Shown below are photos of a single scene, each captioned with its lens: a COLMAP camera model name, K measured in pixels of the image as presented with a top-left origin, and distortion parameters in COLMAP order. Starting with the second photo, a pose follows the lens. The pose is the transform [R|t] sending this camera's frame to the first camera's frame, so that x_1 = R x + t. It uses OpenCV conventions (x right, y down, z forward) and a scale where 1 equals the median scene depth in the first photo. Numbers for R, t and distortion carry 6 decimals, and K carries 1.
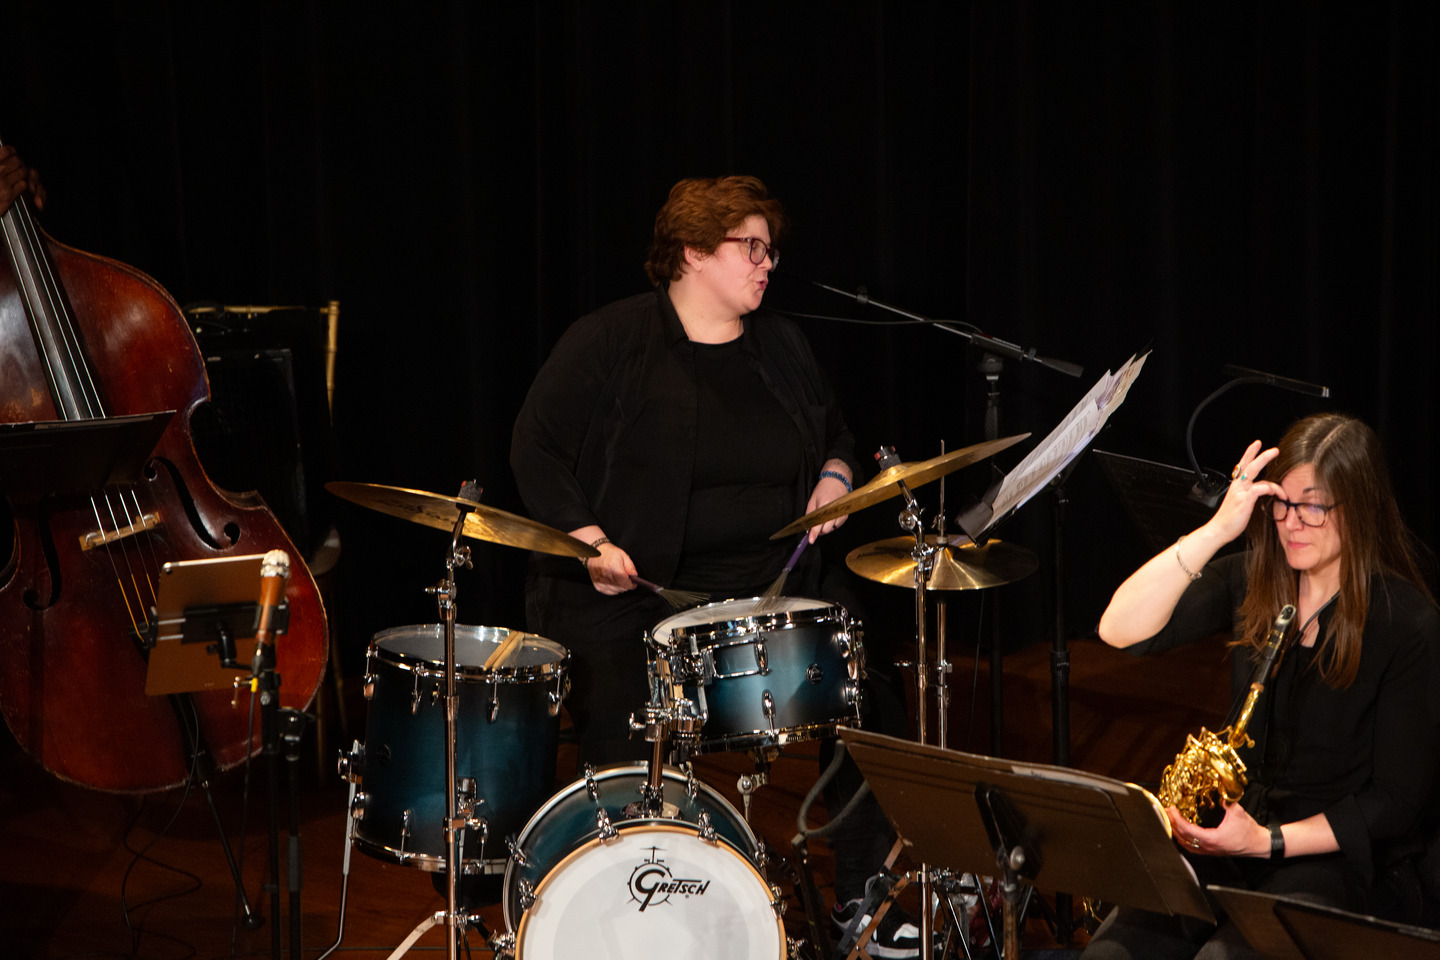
lens RADIAL K [[7845.8, 0, 720.0], [0, 7845.8, 480.0], [0, 0, 1]] dist [1.464272, 8.486591]
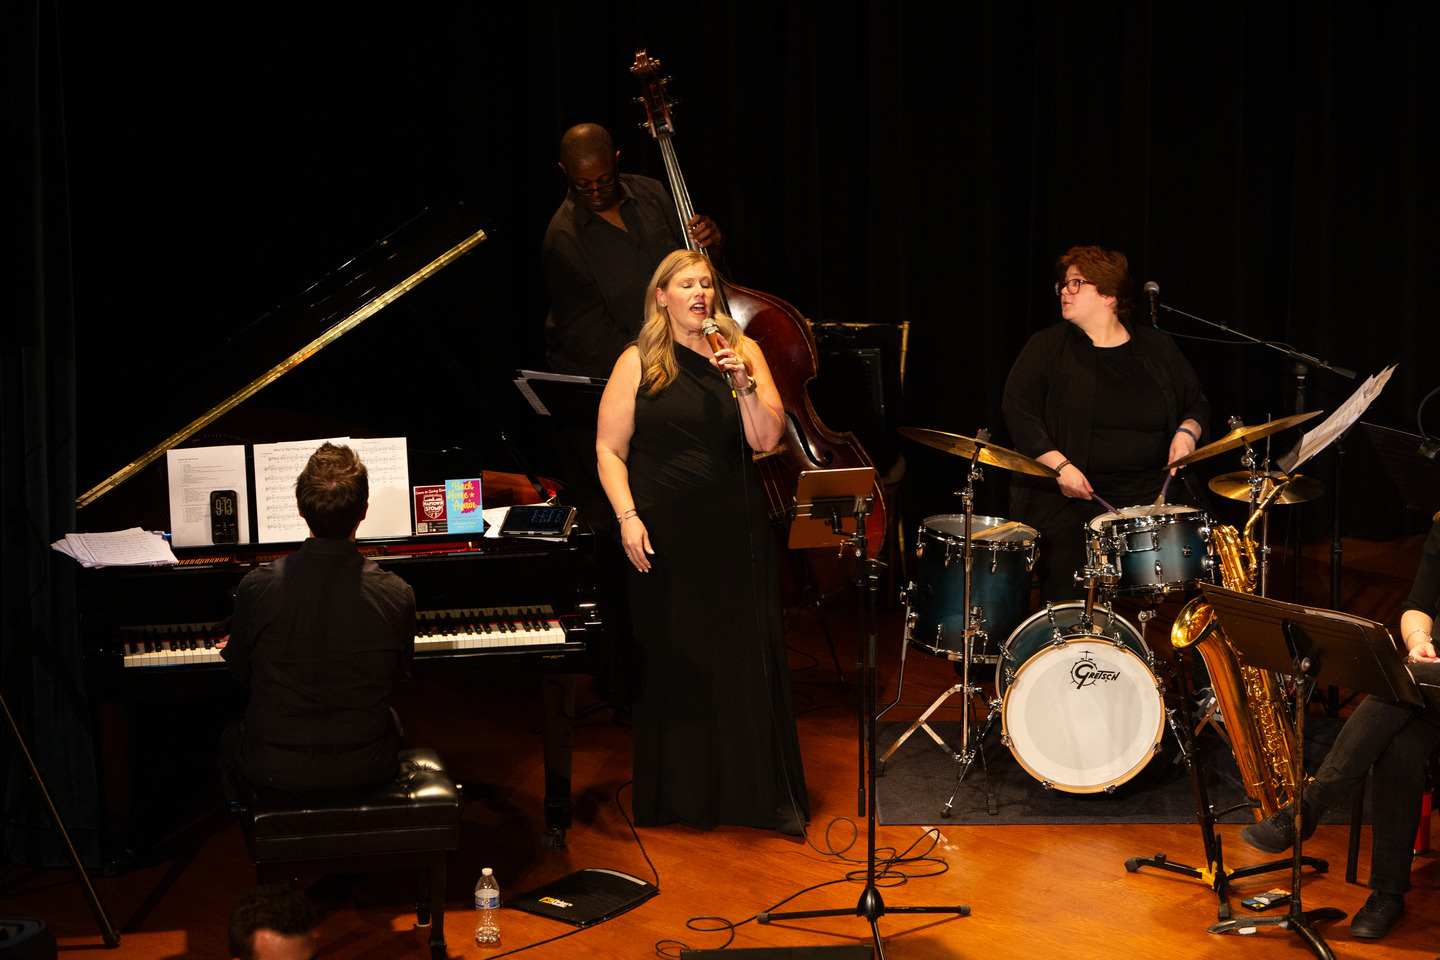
lens RADIAL K [[5581.2, 0, 779.5], [0, 5581.2, 514.7], [0, 0, 1]] dist [0.508913, 4.106245]
pose [[0.997291, 0.033045, -0.065716, 0.003594], [-0.031844, 0.999308, 0.019240, -0.003183], [0.066306, -0.017095, 0.997653, -0.189863]]
